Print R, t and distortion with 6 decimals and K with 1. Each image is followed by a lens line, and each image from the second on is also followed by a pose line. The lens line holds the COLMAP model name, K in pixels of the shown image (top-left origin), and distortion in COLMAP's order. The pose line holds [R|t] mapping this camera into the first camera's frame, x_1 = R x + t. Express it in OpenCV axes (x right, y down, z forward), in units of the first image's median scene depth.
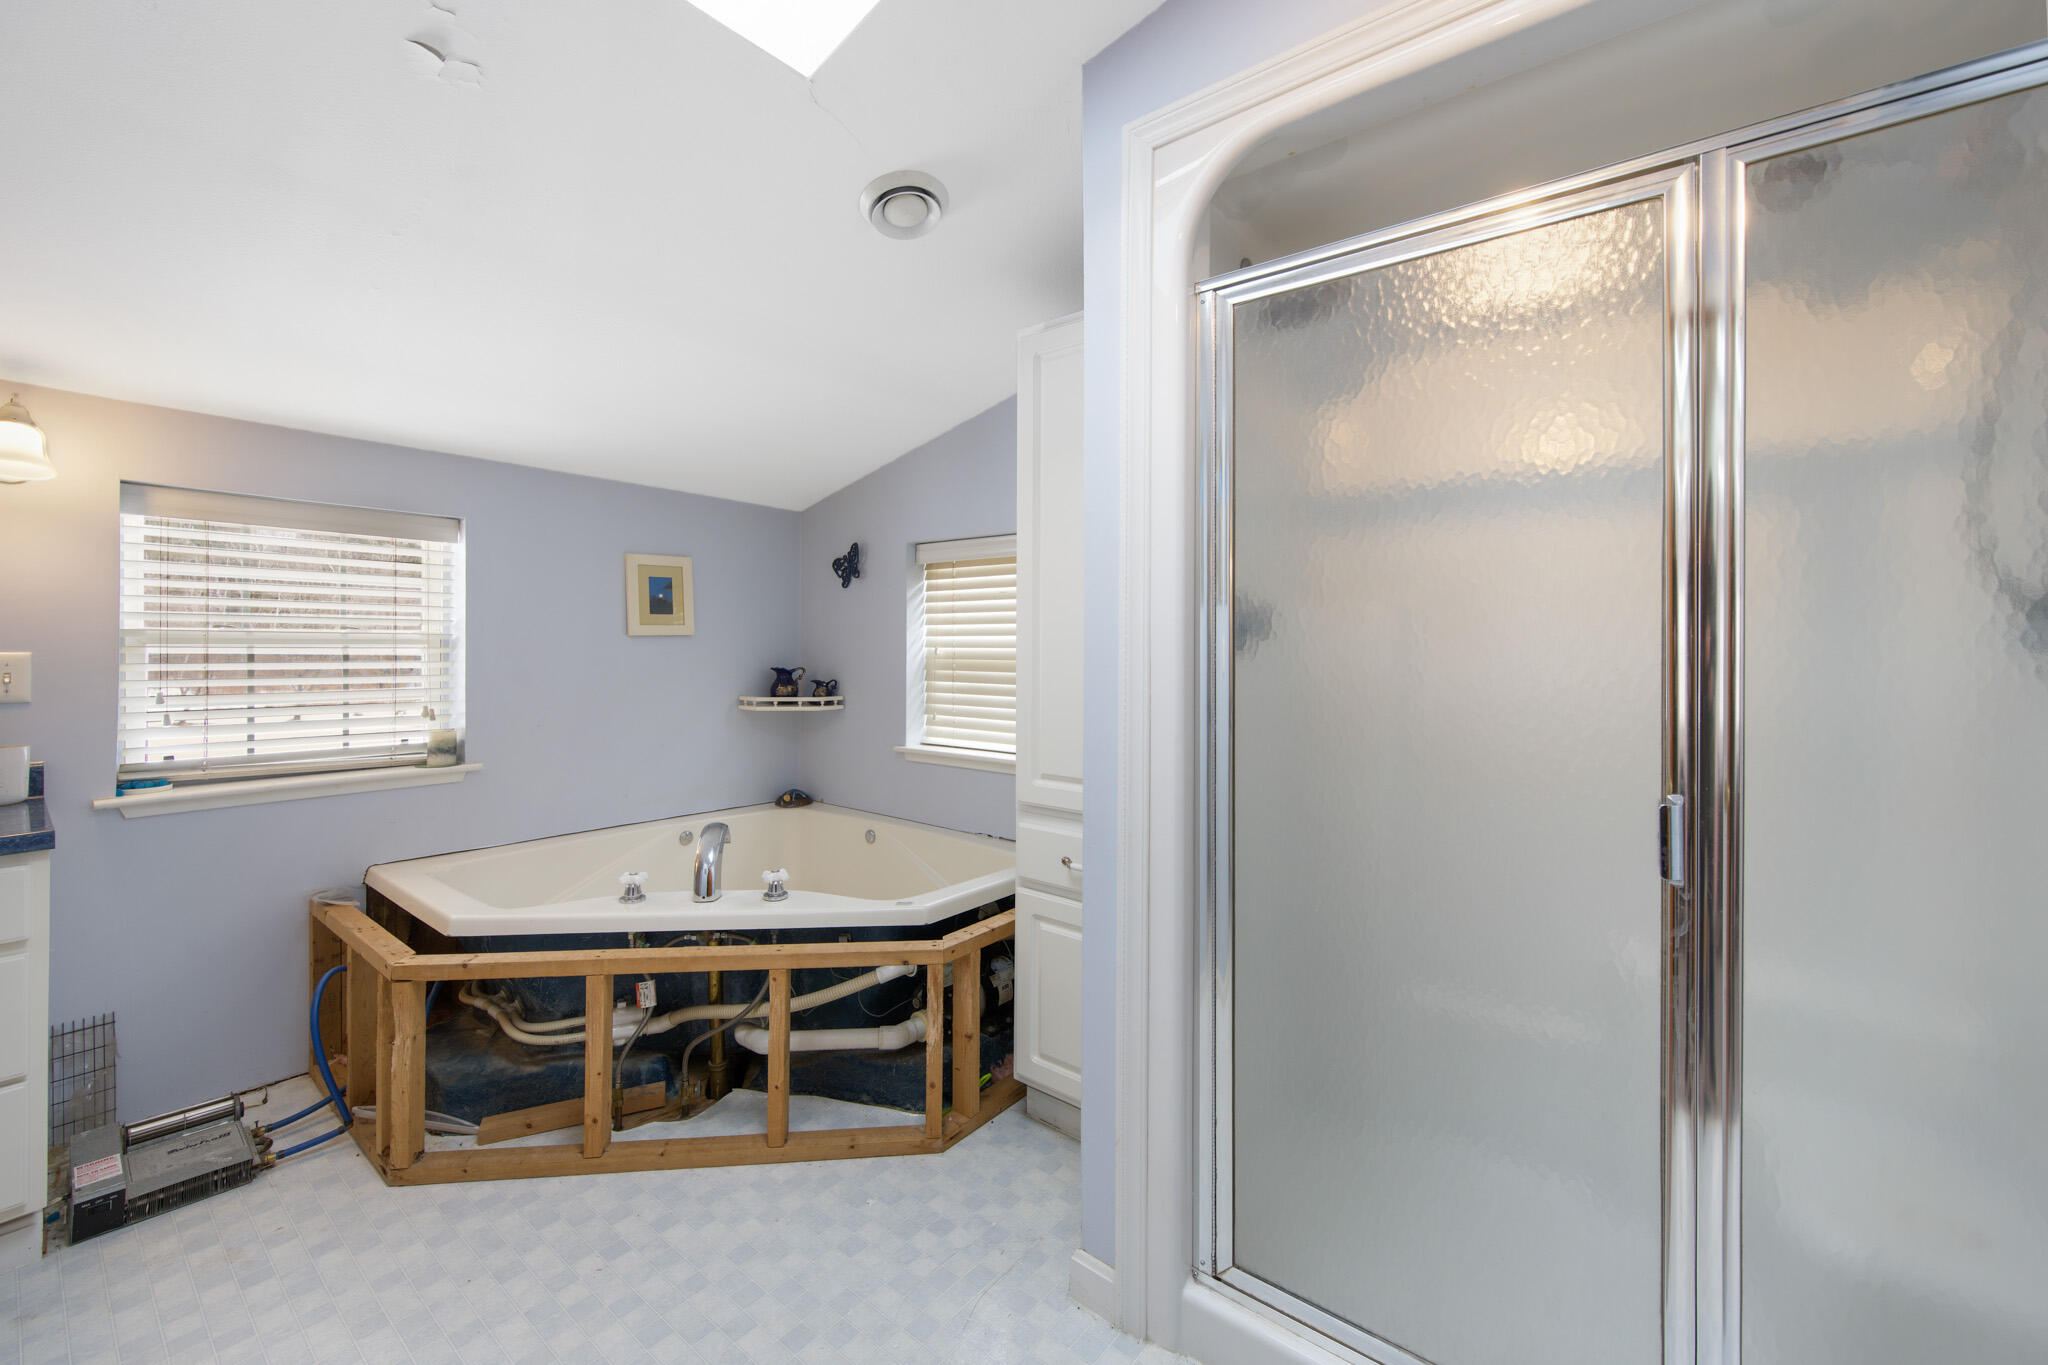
lens RADIAL K [[817.8, 0, 1029.8], [0, 817.8, 648.6], [0, 0, 1]] dist [-0.001204, 0.000084]
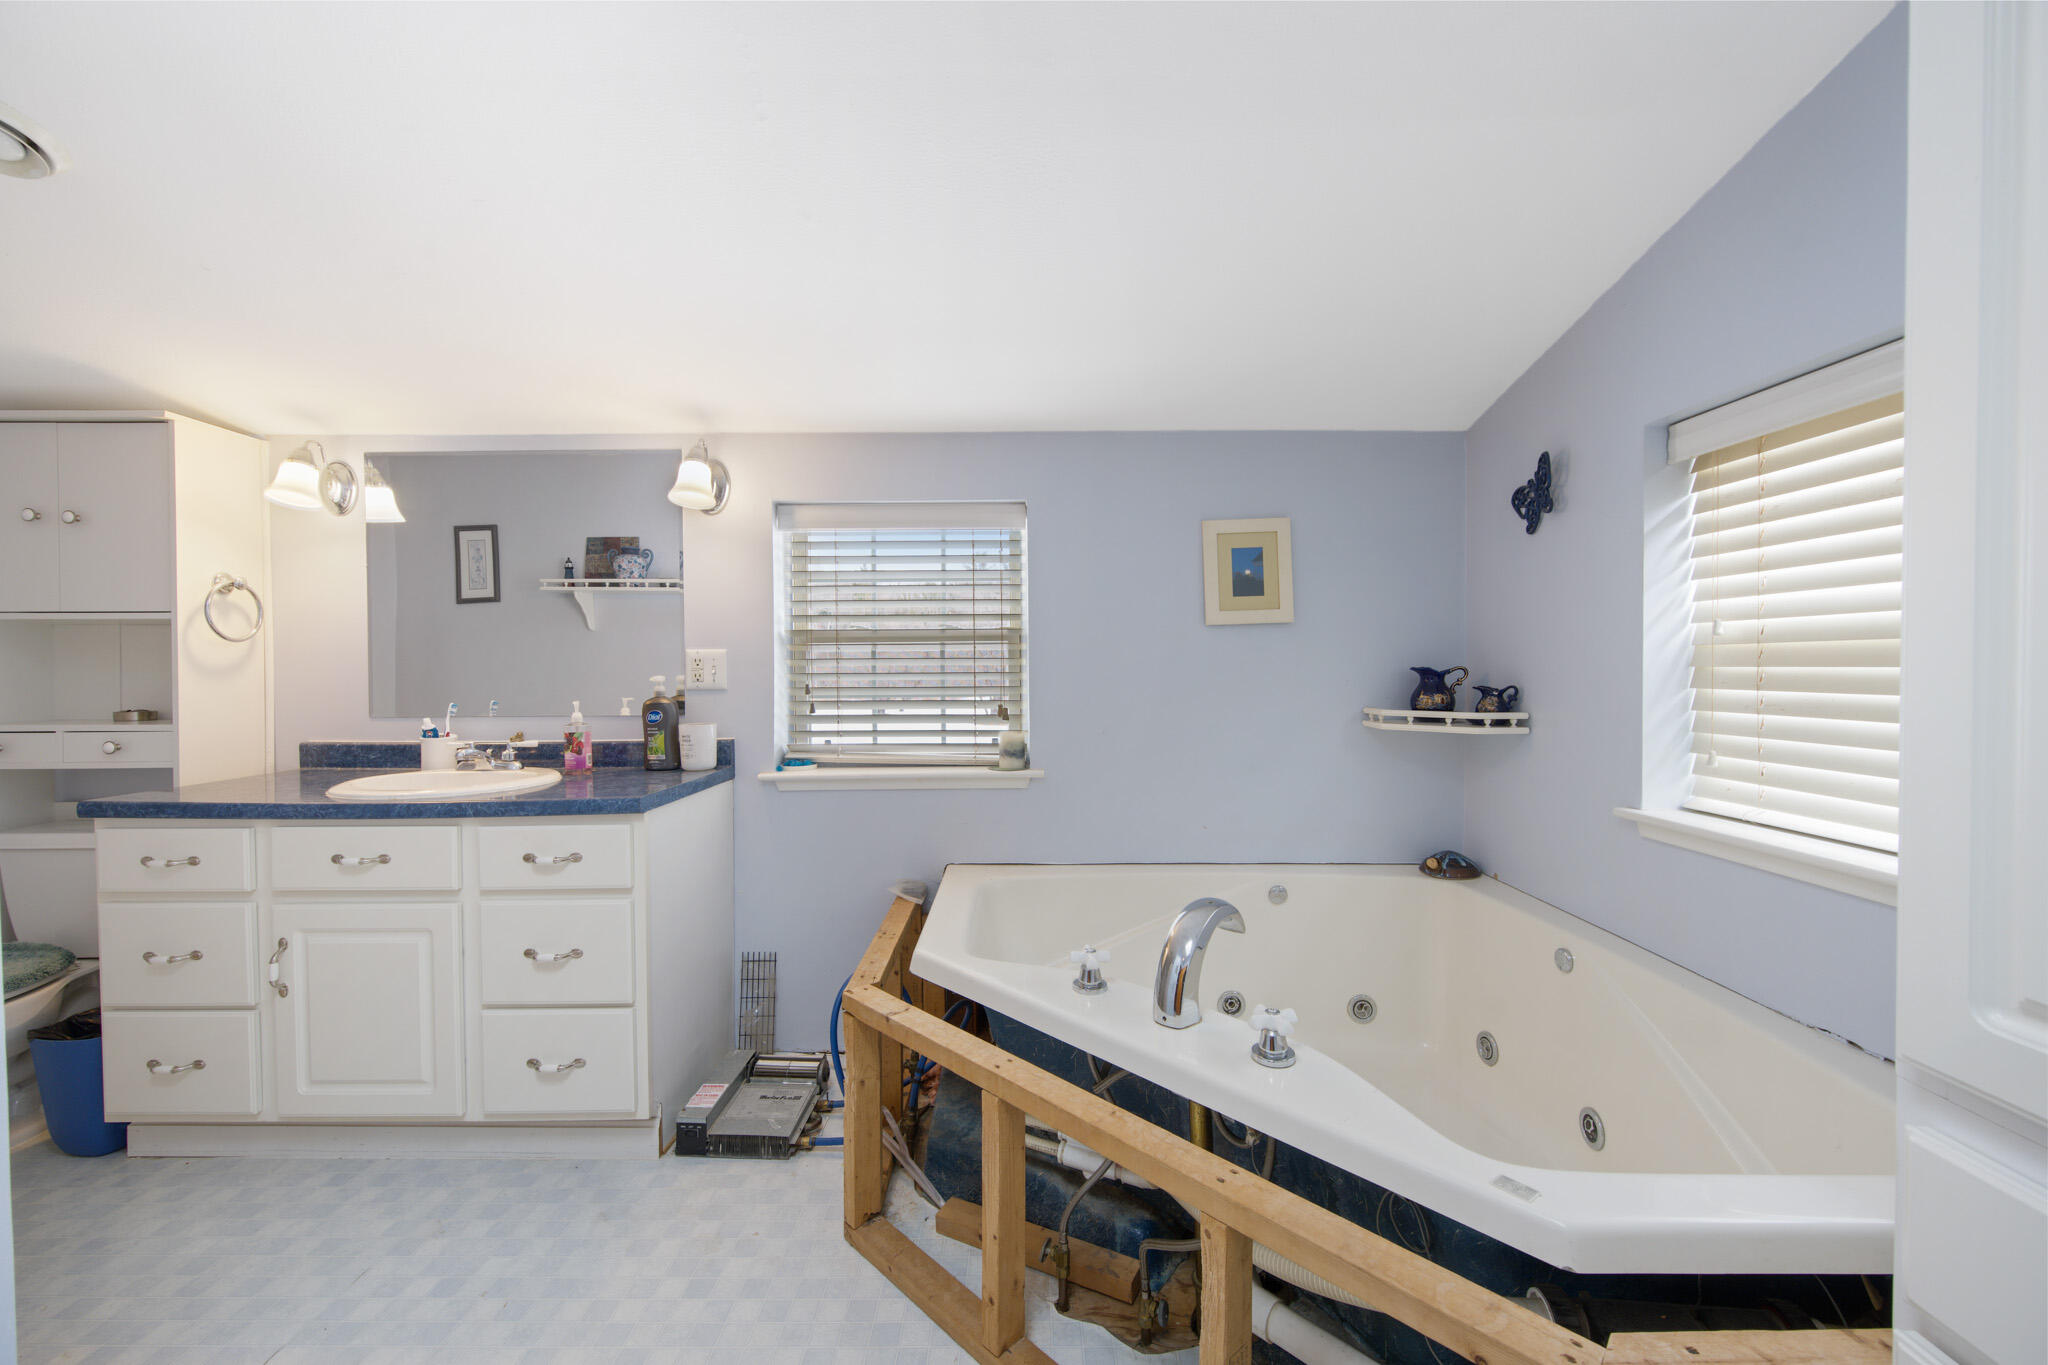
lens RADIAL K [[803.7, 0, 1026.0], [0, 803.7, 684.9], [0, 0, 1]] dist [-0.000675, 0.000137]
pose [[0.618390, 0.007716, -0.785834, 0.011247], [0.009259, 0.999811, 0.017103, 0.025468], [0.785817, -0.017852, 0.618201, 0.362859]]
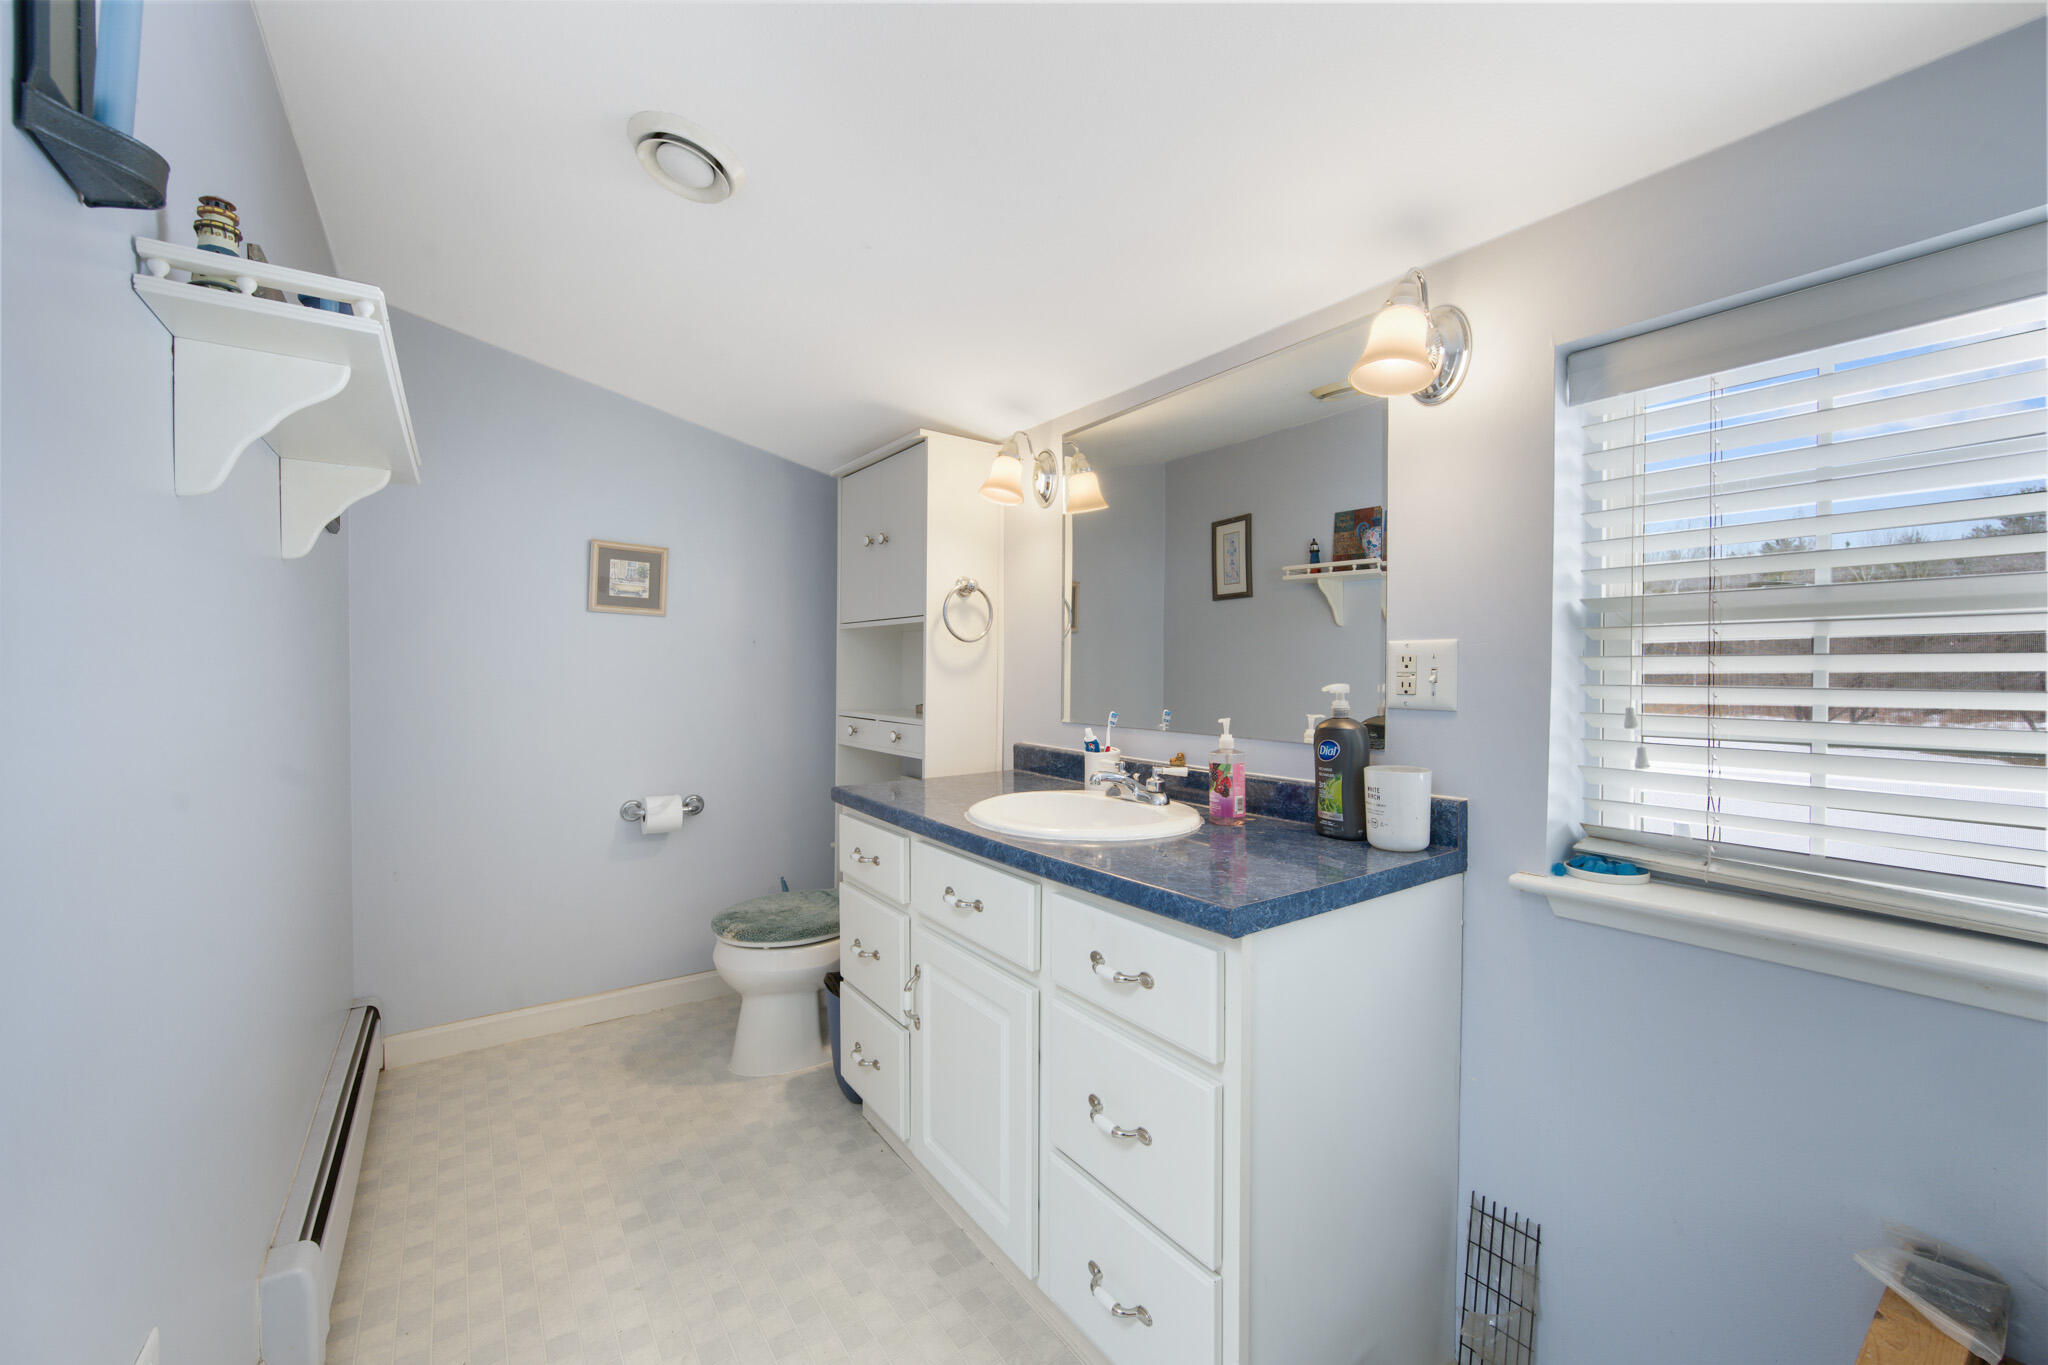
lens RADIAL K [[798.1, 0, 1026.6], [0, 798.1, 678.9], [0, 0, 1]] dist [-0.000796, 0.000021]
pose [[-0.276875, 0.006587, -0.960883, -0.281690], [-0.004032, 0.999960, 0.008017, 0.020814], [0.960898, 0.006094, -0.276837, 0.503925]]
